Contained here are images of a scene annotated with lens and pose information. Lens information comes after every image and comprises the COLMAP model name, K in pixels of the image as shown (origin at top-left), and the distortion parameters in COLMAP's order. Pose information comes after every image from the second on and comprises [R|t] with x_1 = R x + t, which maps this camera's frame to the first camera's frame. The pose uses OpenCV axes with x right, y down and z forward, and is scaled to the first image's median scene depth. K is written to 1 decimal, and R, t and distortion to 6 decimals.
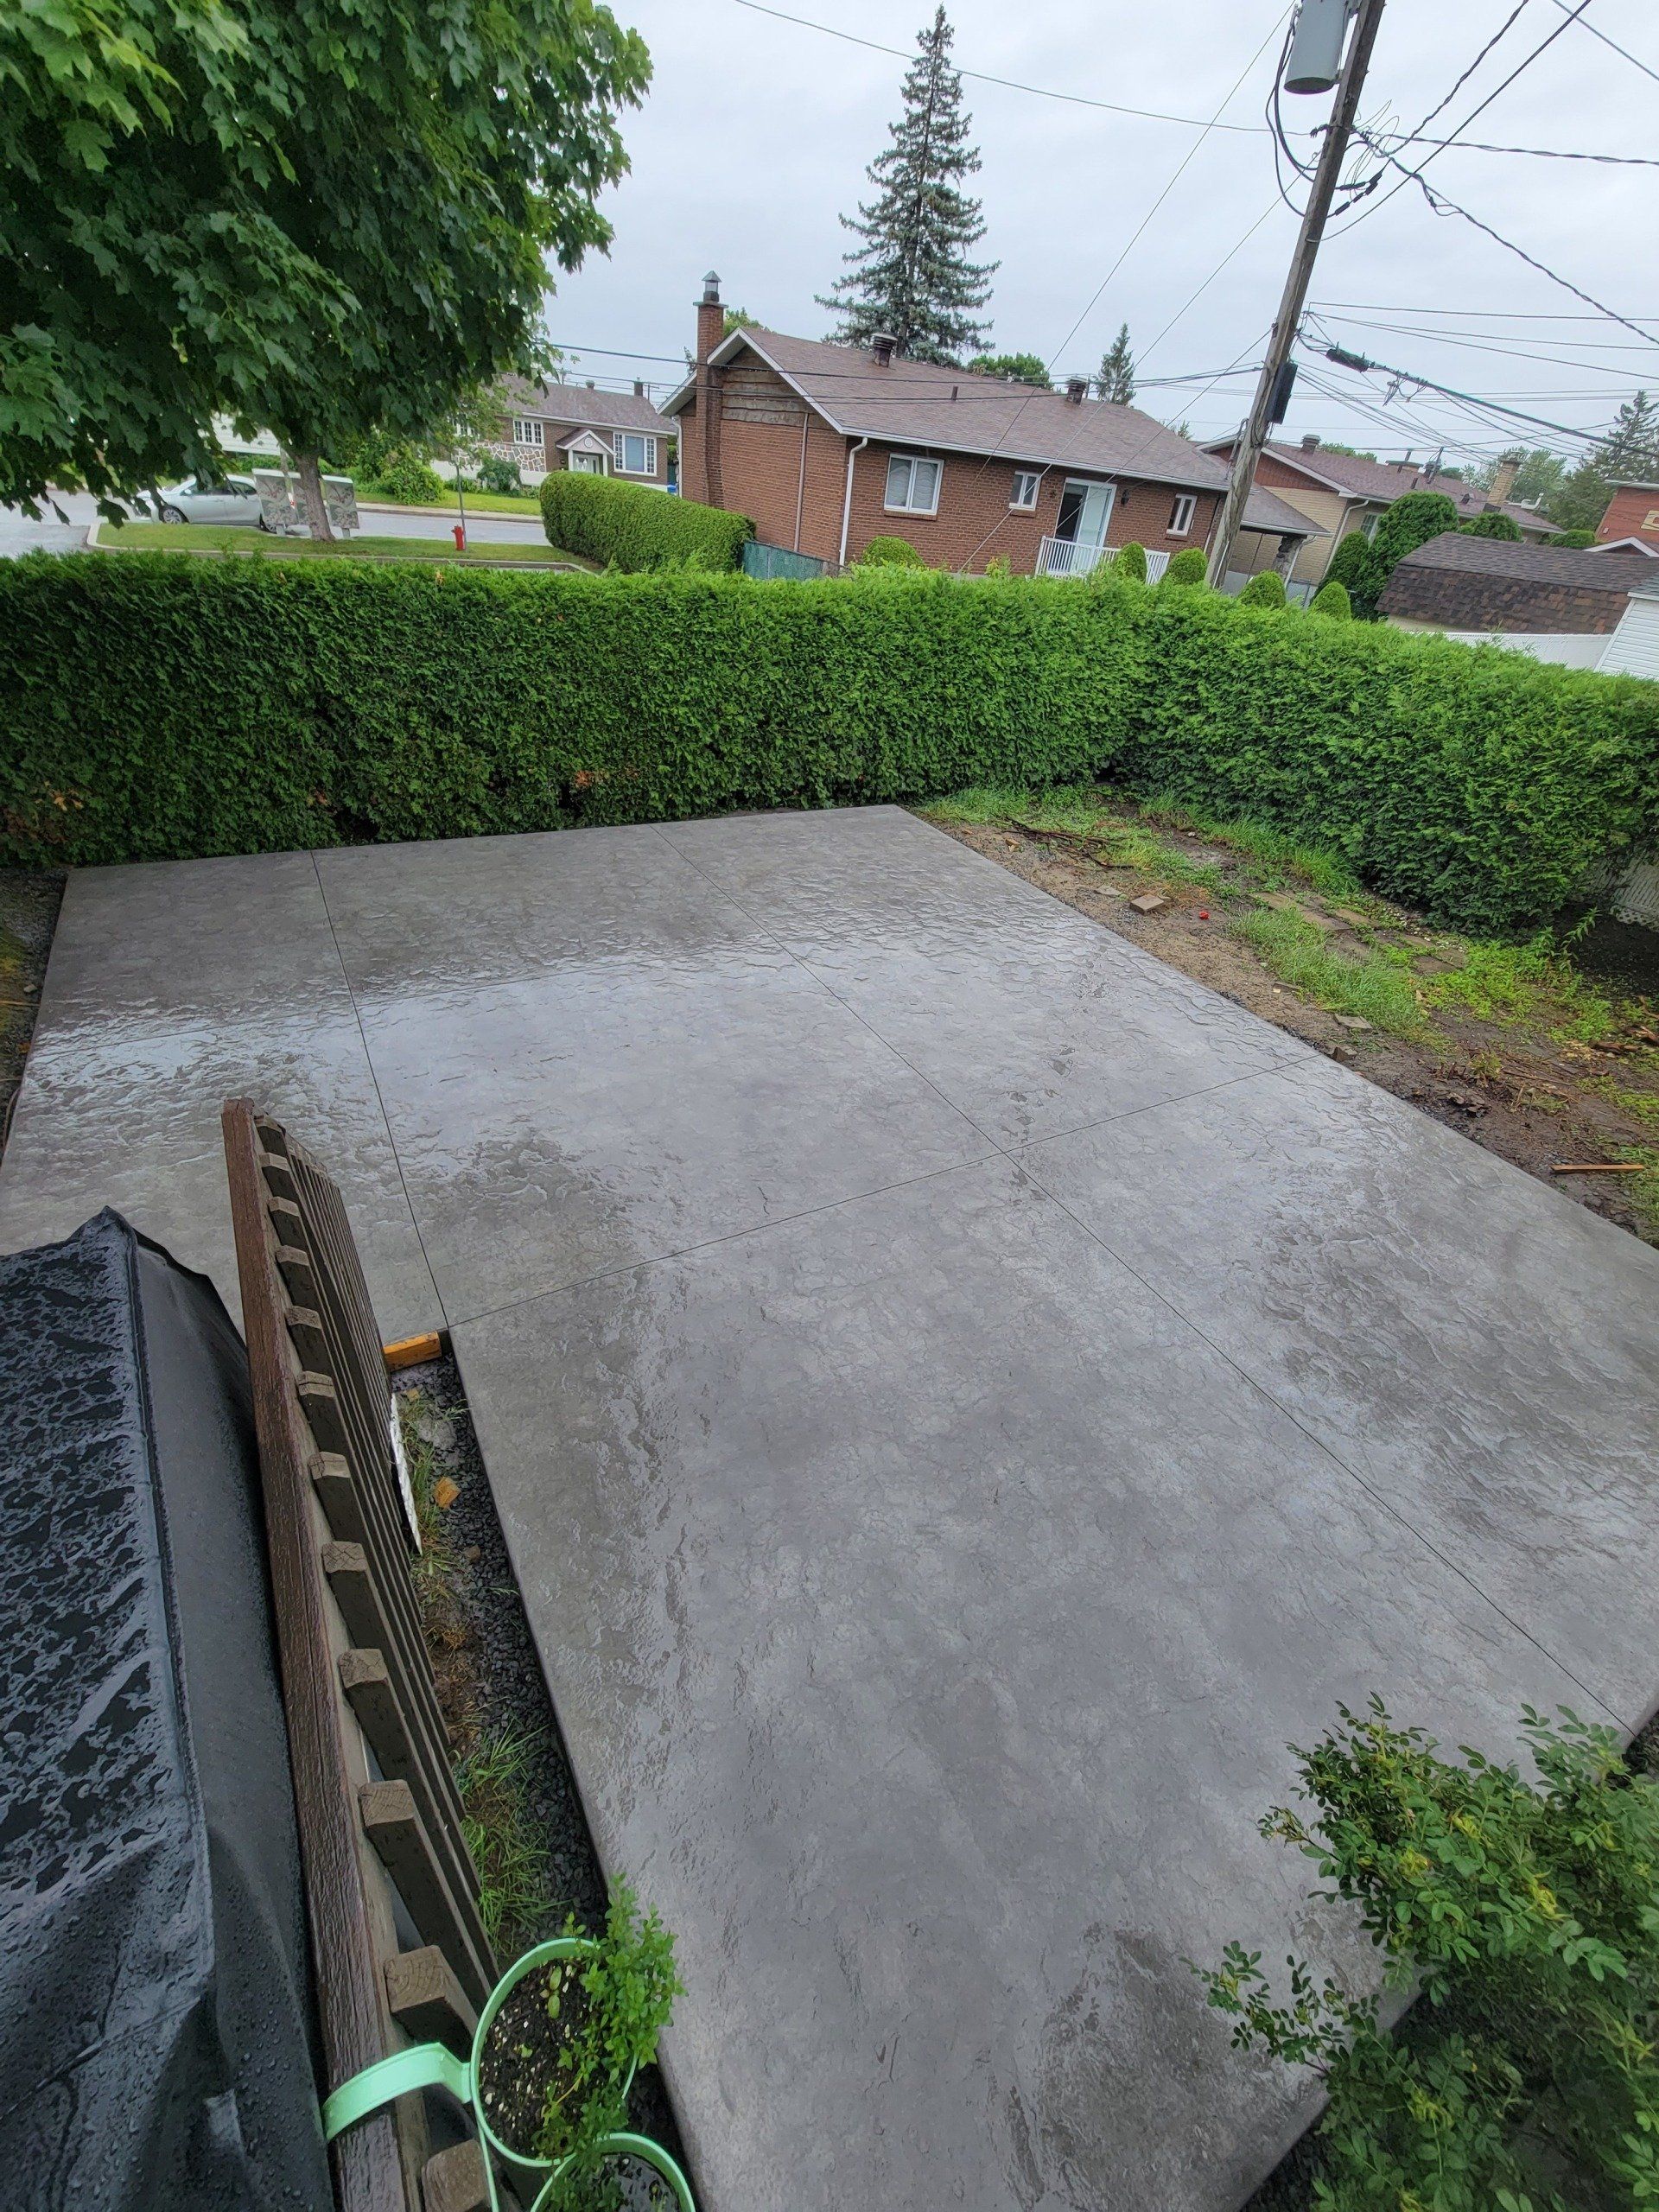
lens RADIAL K [[897.9, 0, 838.9], [0, 897.9, 1106.6], [0, 0, 1]] dist [0.008893, -0.007074]
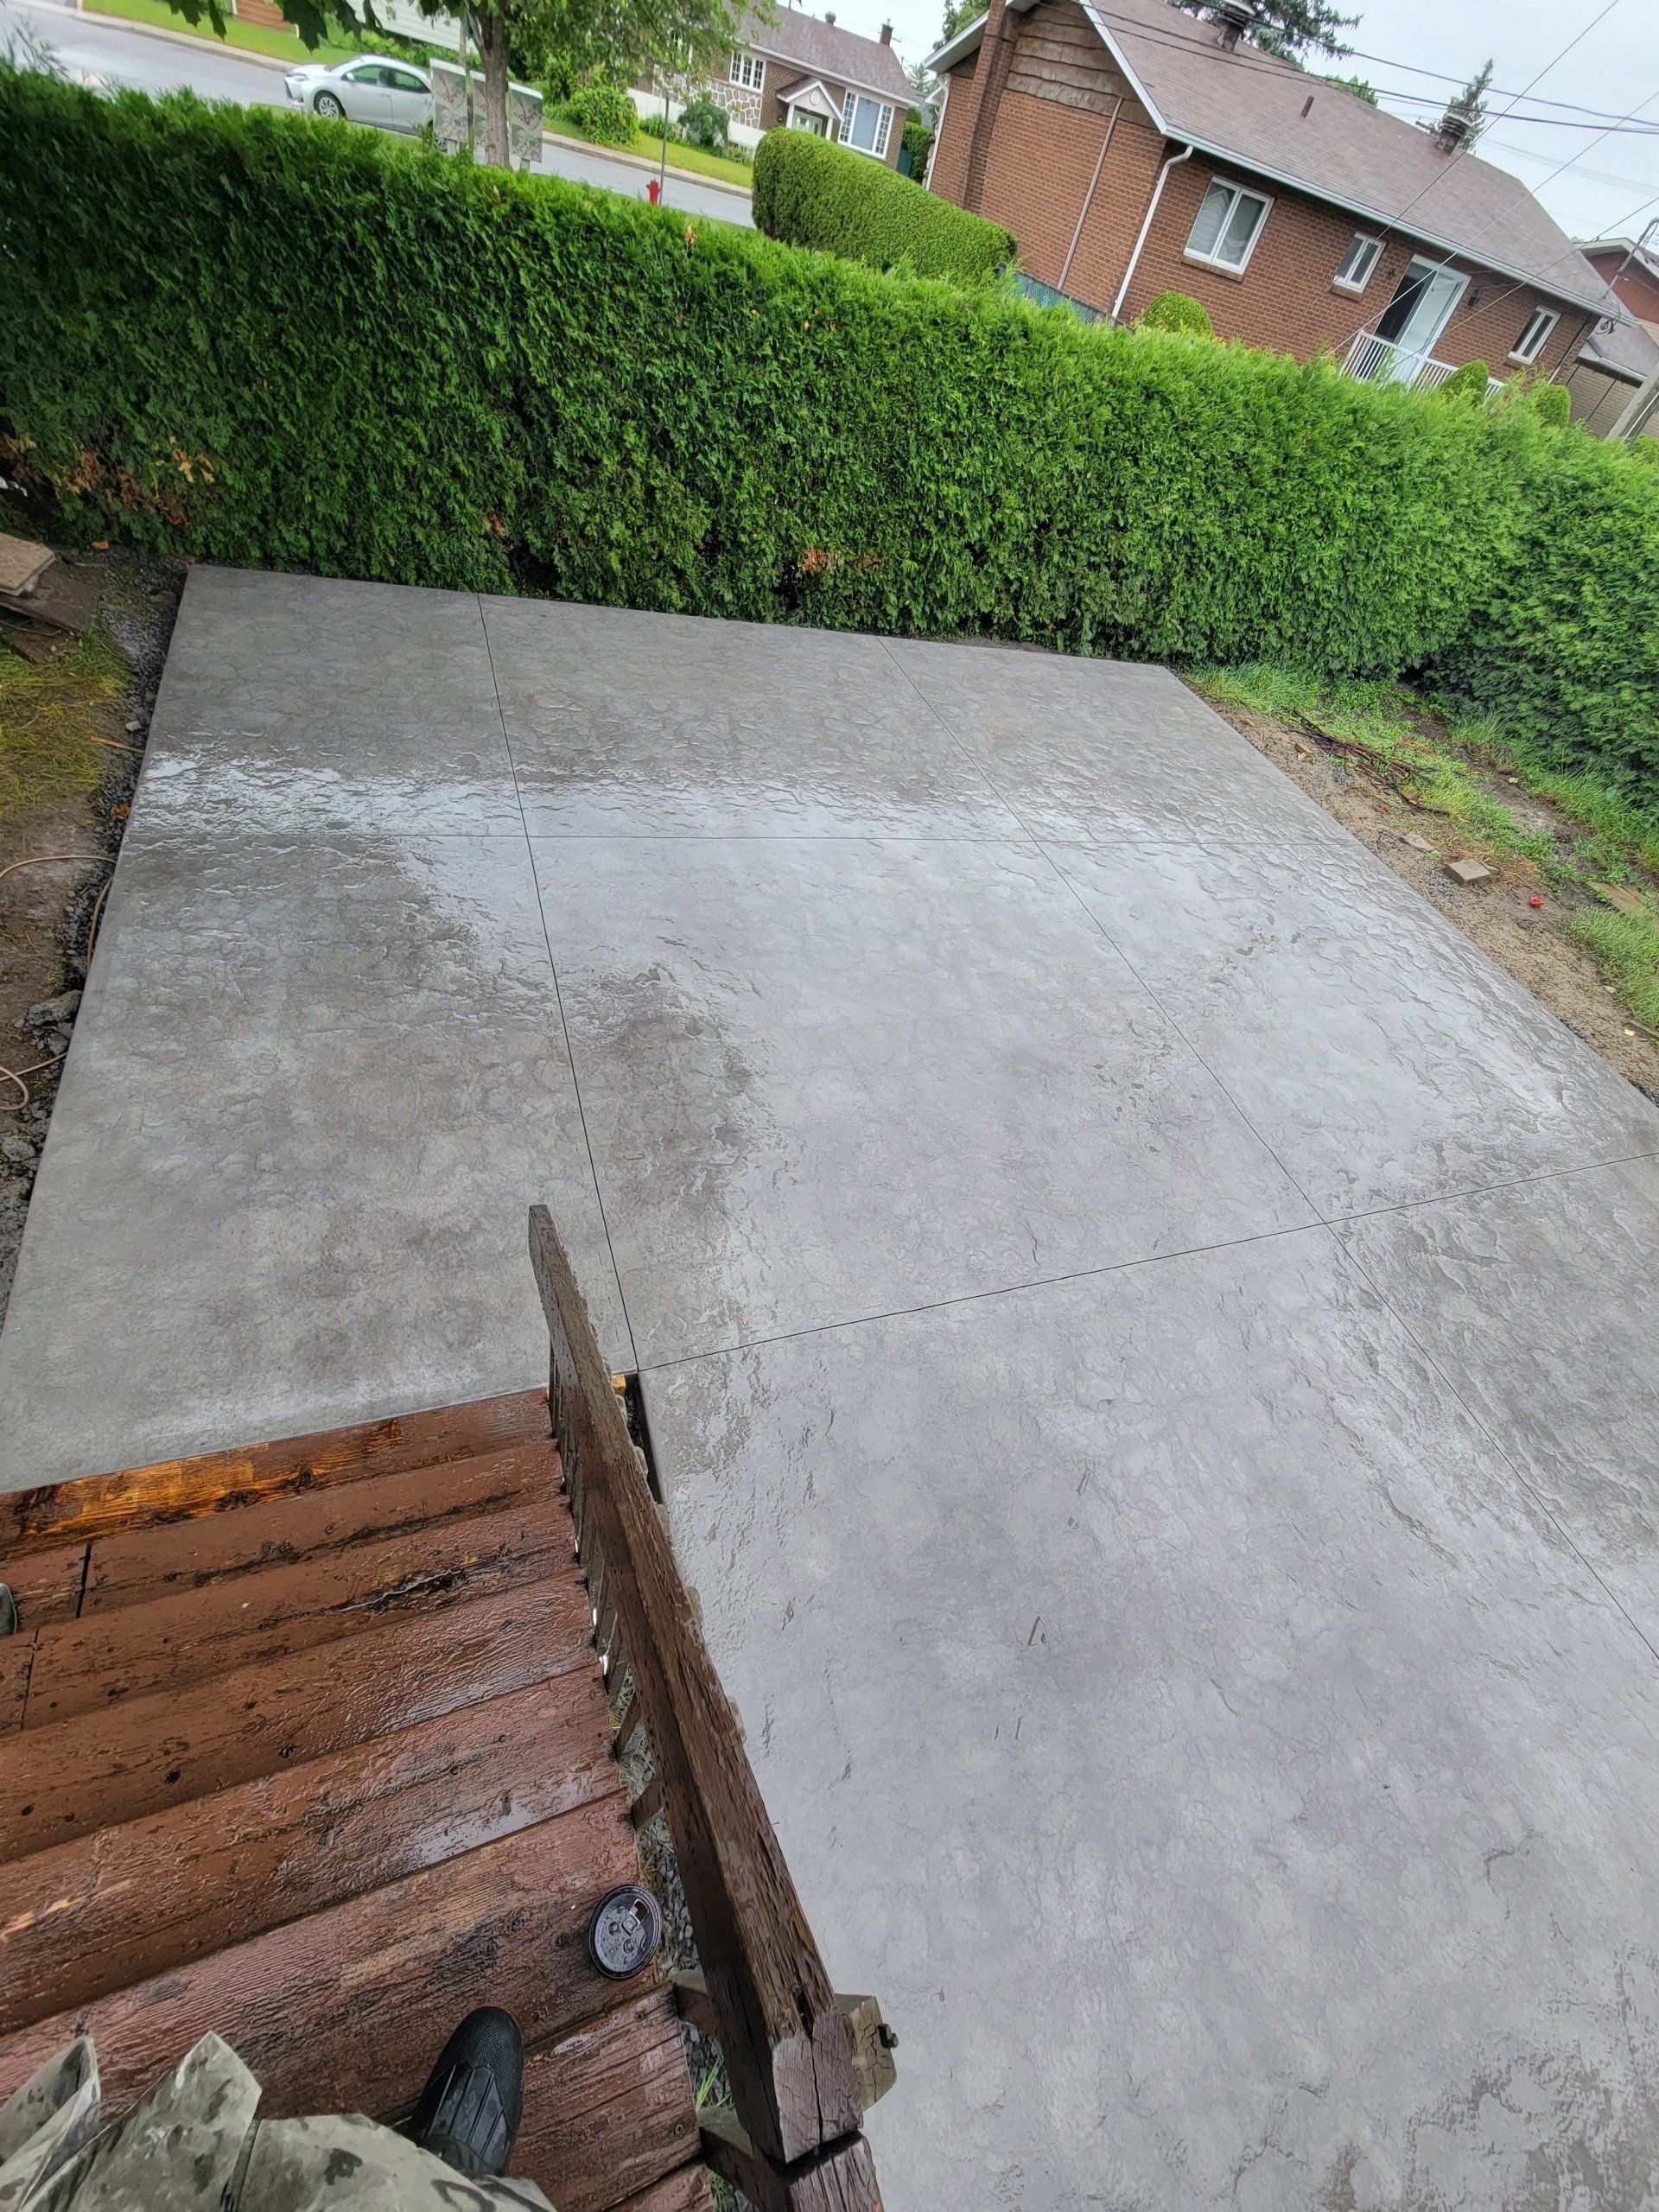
lens RADIAL K [[908.5, 0, 836.1], [0, 908.5, 1107.0], [0, 0, 1]] dist [0.003615, -0.004077]
pose [[0.973812, 0.224440, -0.036298, -0.121206], [-0.213968, 0.958689, 0.187440, -0.055842], [0.076868, -0.174765, 0.981605, 0.129037]]
